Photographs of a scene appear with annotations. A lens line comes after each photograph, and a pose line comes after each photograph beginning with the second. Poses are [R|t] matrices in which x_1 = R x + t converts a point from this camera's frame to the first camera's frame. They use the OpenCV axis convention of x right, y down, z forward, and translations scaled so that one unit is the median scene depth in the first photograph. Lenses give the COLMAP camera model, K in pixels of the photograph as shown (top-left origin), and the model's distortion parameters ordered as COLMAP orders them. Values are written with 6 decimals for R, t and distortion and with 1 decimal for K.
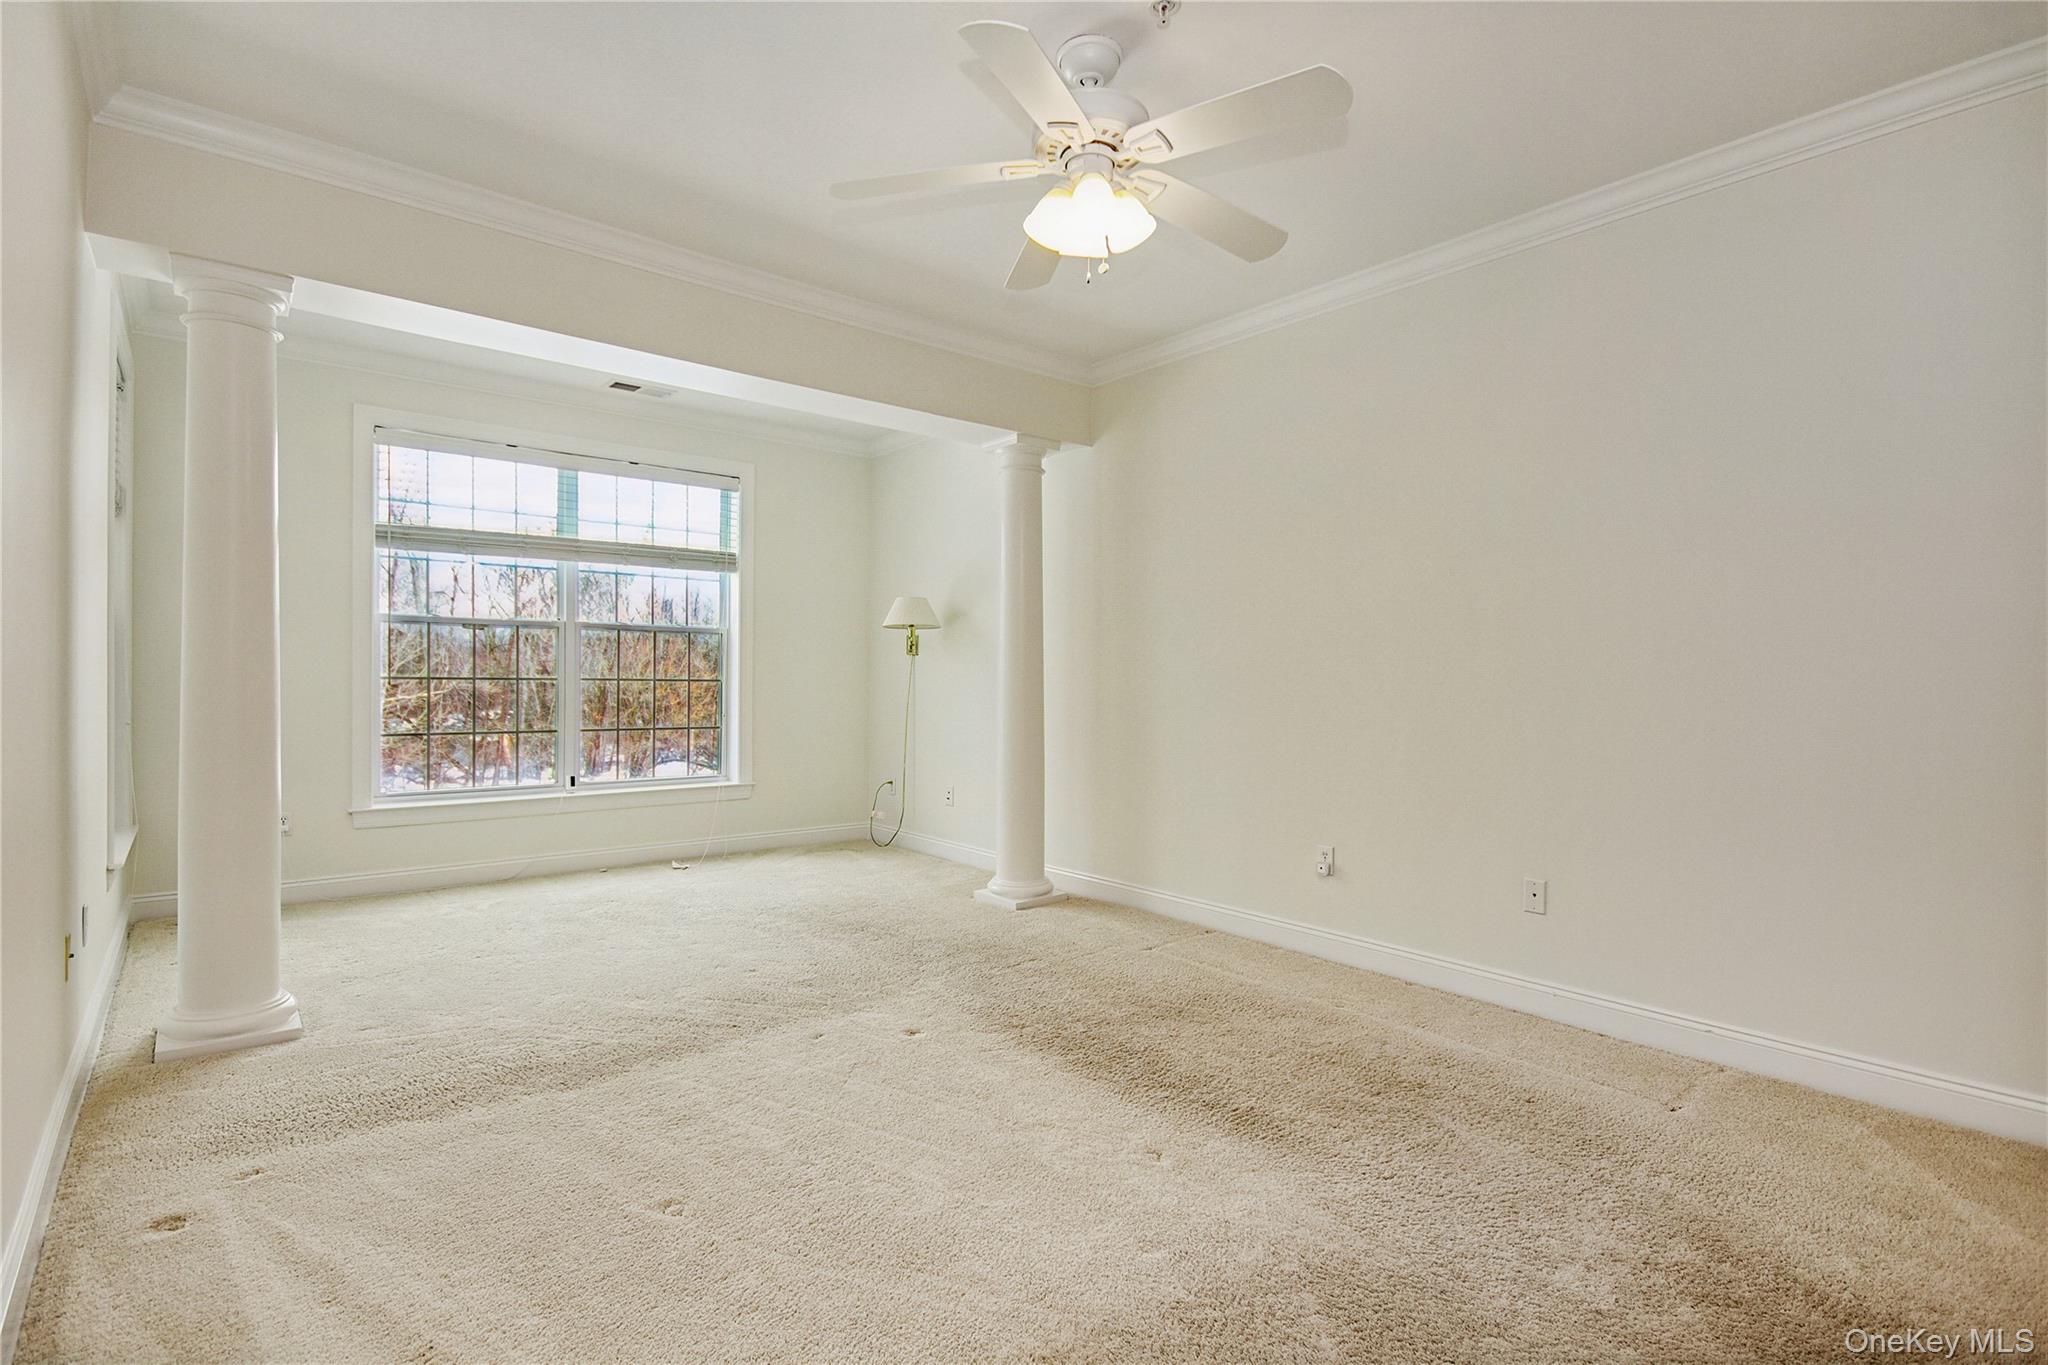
lens RADIAL K [[994.9, 0, 1024.0], [0, 994.9, 682.5], [0, 0, 1]] dist [-0.000804, -0.000045]
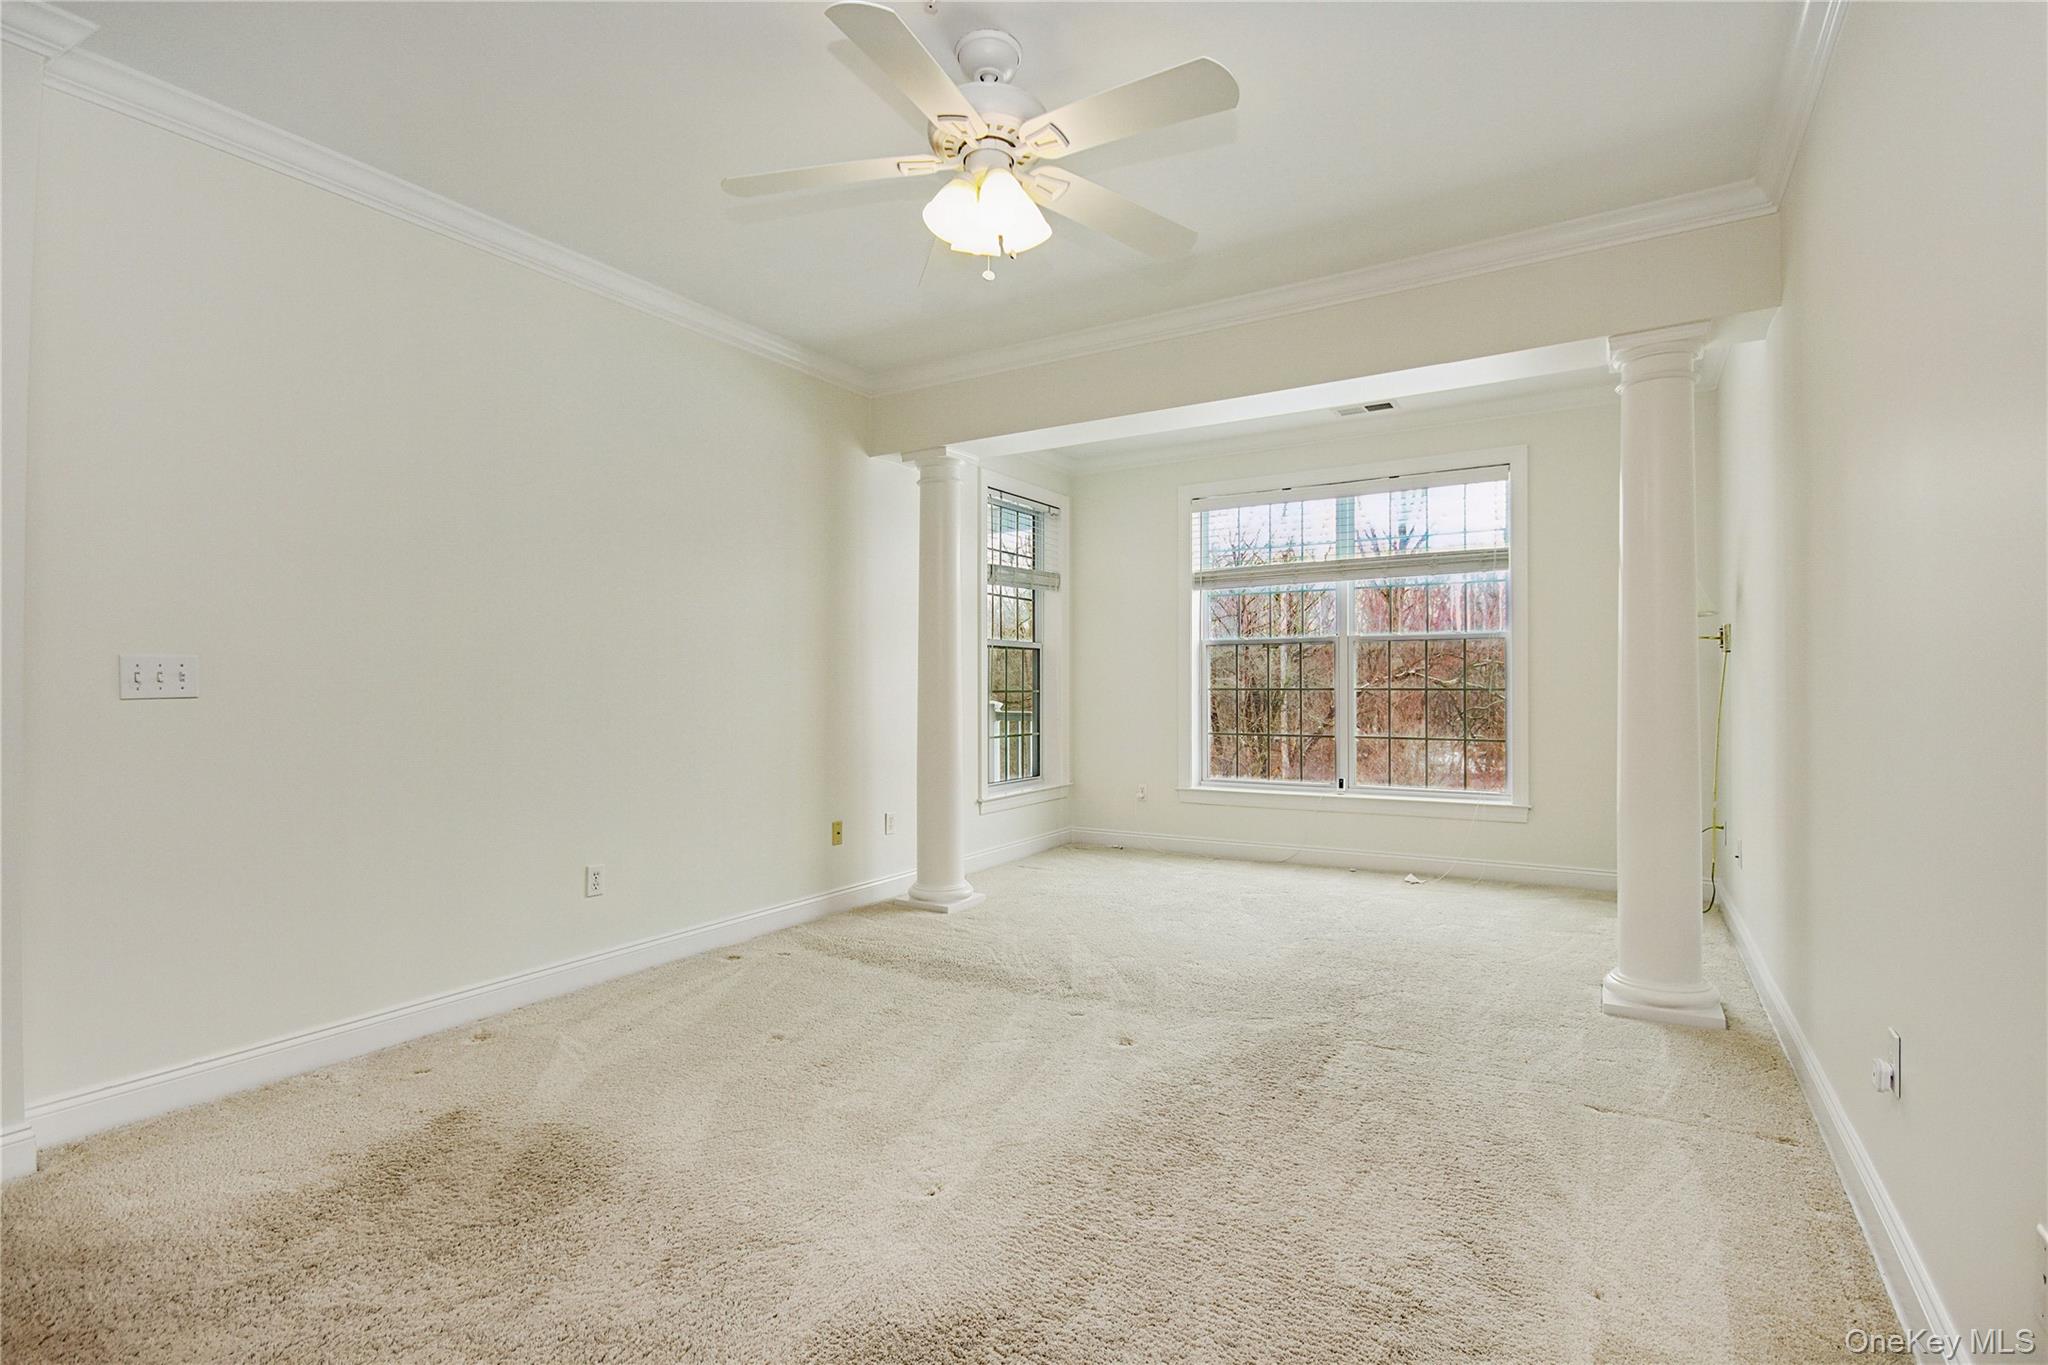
lens RADIAL K [[980.1, 0, 1026.5], [0, 980.1, 667.0], [0, 0, 1]] dist [-0.000545, 0.000022]
pose [[0.318792, -0.026102, -0.947465, 0.455176], [0.001654, 0.999635, -0.026983, 0.000738], [0.947823, 0.007035, 0.318719, 0.336281]]
